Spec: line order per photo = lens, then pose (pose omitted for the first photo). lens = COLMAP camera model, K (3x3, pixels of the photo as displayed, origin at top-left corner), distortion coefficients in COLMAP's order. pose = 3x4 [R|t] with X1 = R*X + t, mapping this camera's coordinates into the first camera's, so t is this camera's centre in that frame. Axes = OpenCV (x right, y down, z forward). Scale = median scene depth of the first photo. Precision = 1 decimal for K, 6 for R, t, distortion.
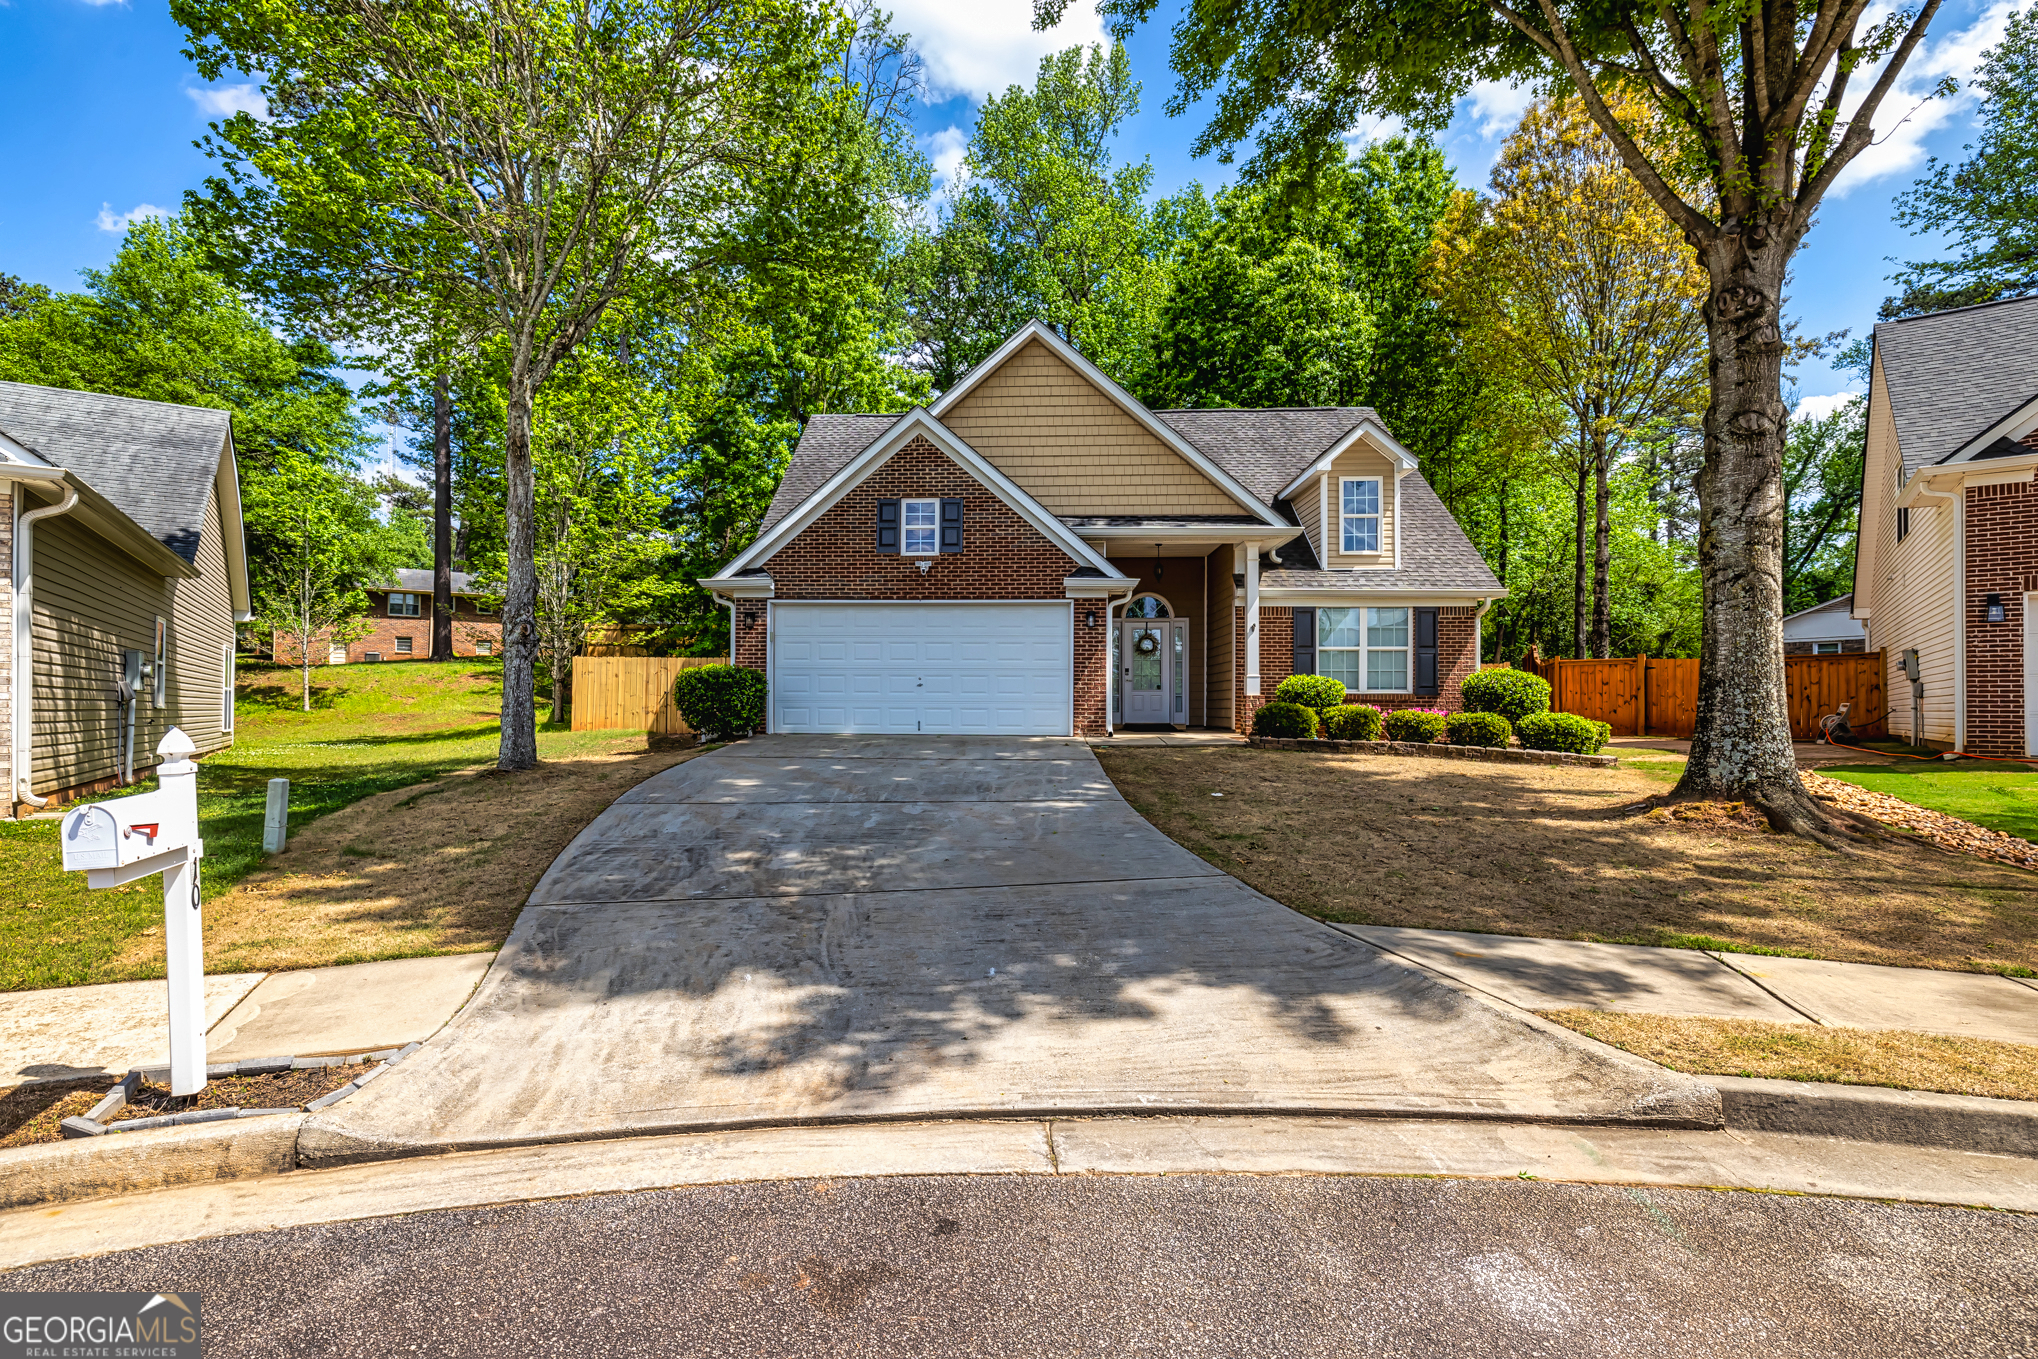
lens RADIAL K [[924.4, 0, 1015.4], [0, 924.4, 686.9], [0, 0, 1]] dist [-0.009140, 0.000990]
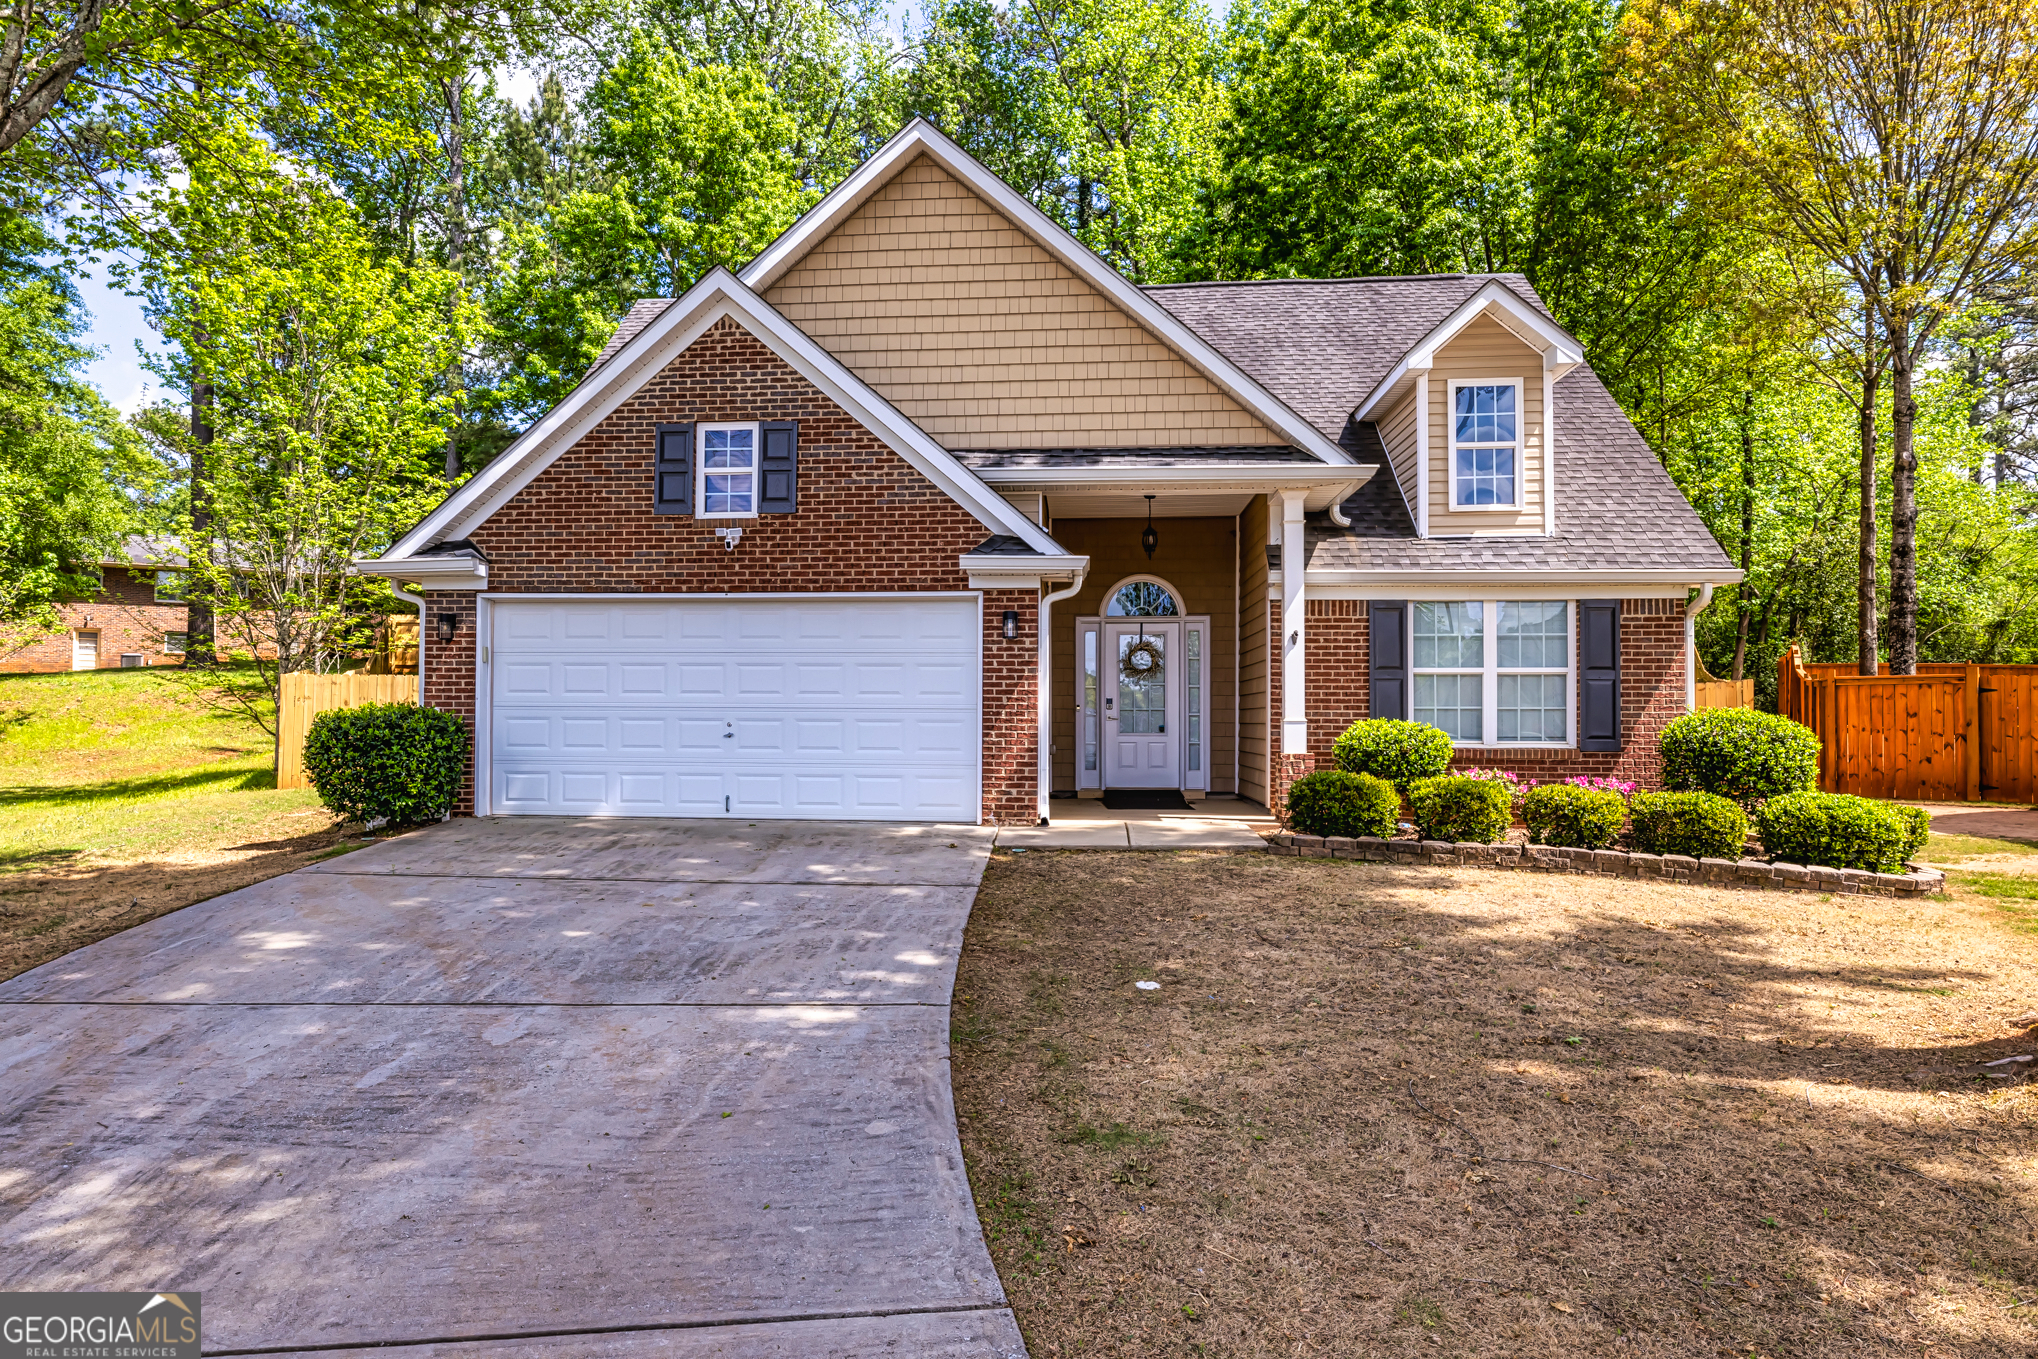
lens RADIAL K [[1265.6, 0, 1003.8], [0, 1265.6, 677.1], [0, 0, 1]] dist [-0.003708, -0.003290]
pose [[0.998811, -0.000717, -0.048749, 0.105722], [0.000153, 0.999933, -0.011588, -0.027897], [0.048754, 0.011567, 0.998744, 0.179391]]
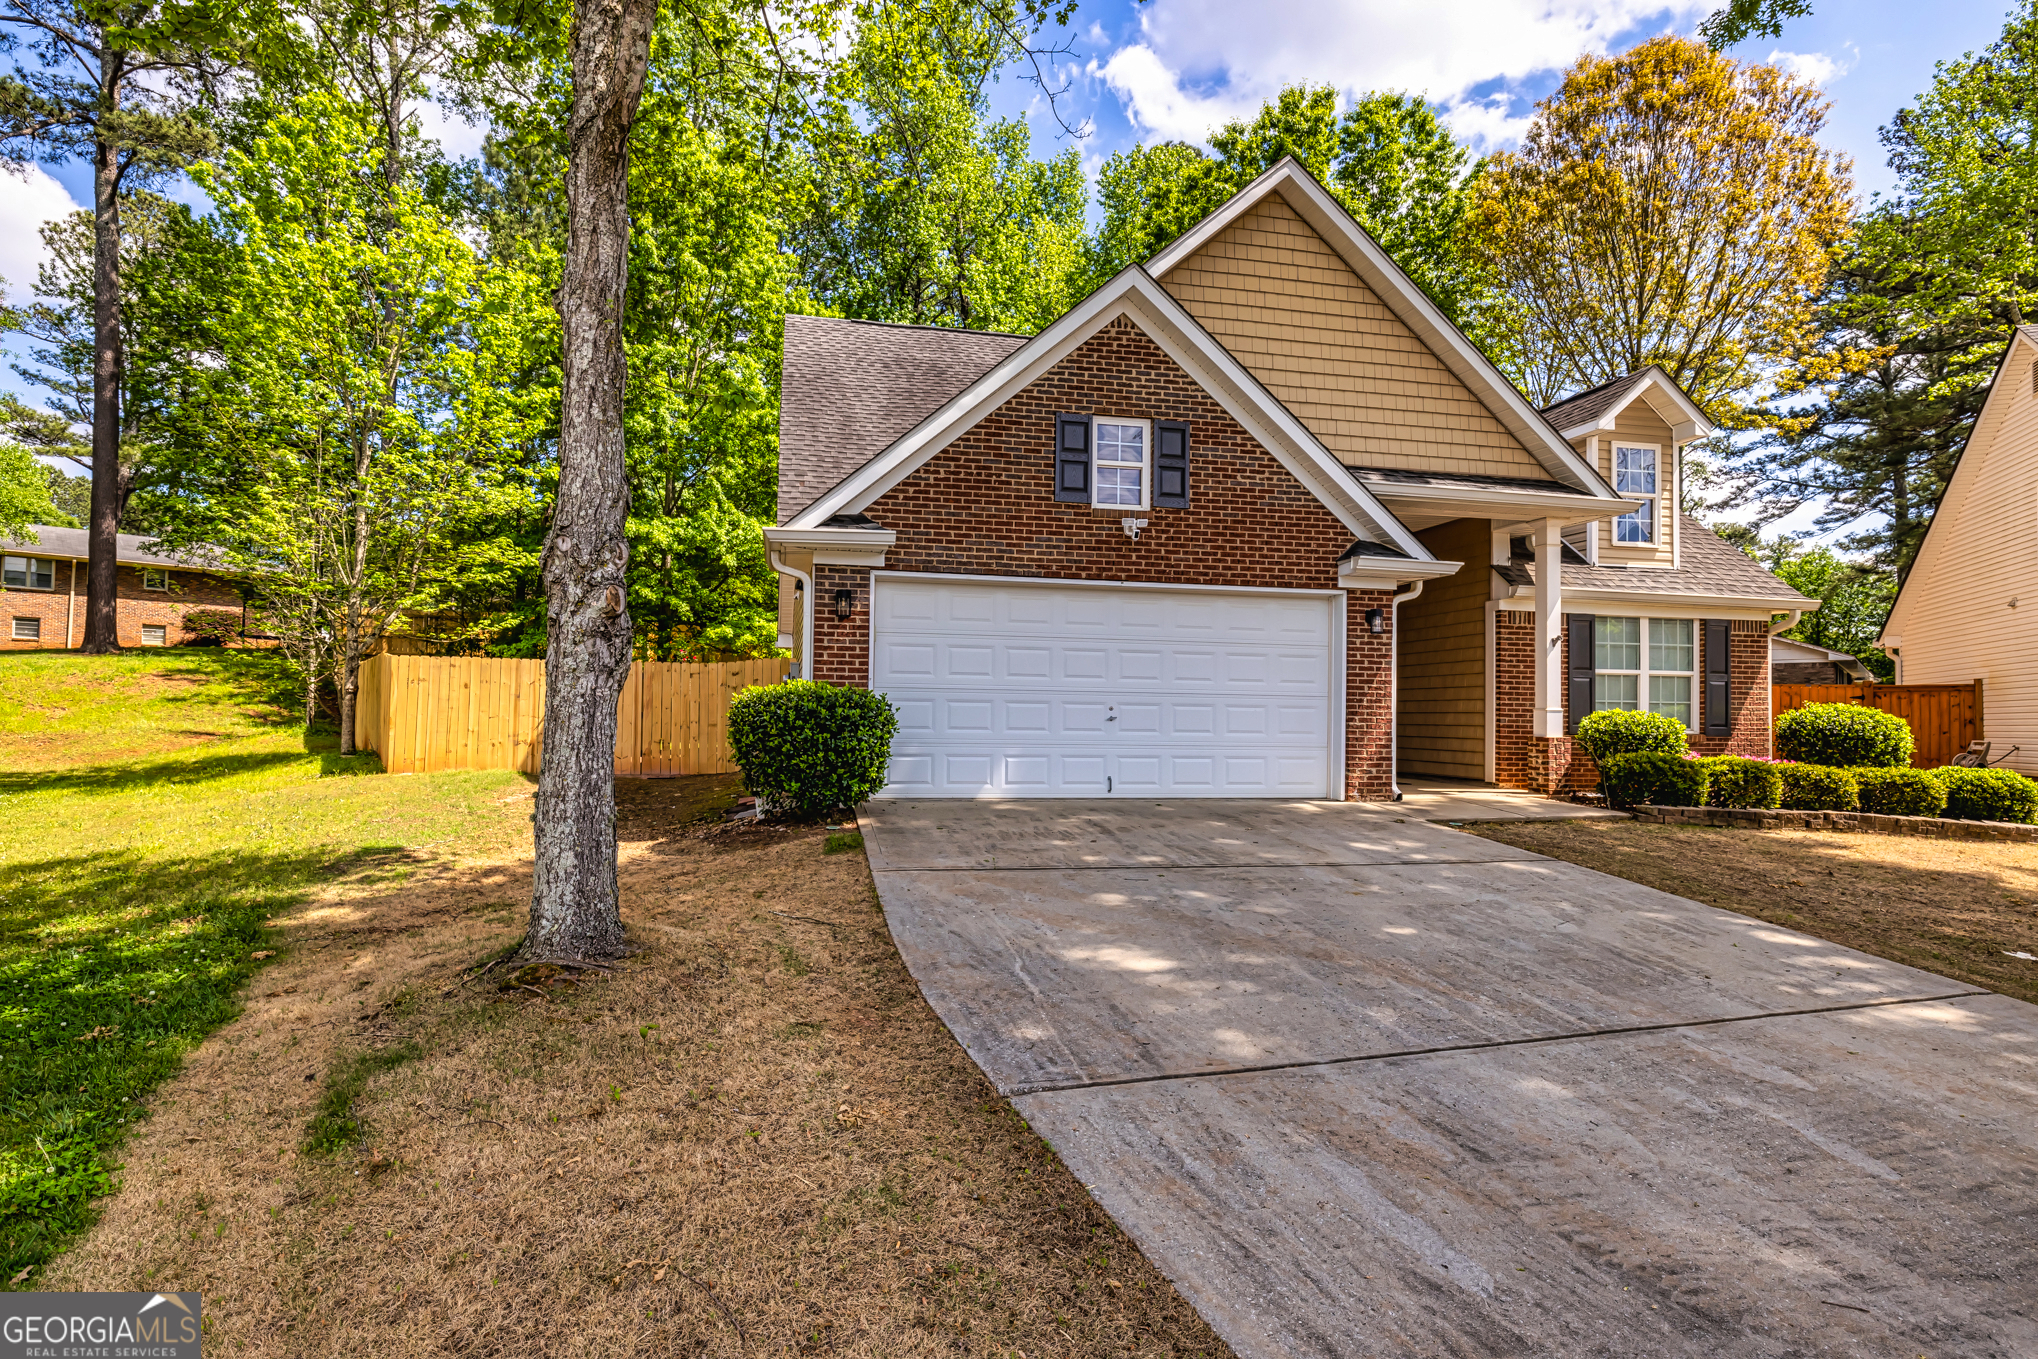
lens RADIAL K [[952.4, 0, 1002.2], [0, 952.4, 691.0], [0, 0, 1]] dist [-0.010379, 0.002474]
pose [[0.974110, 0.015514, 0.225542, -0.296693], [-0.014988, 0.999879, -0.004045, -0.015768], [-0.225578, 0.000560, 0.974225, 0.365234]]
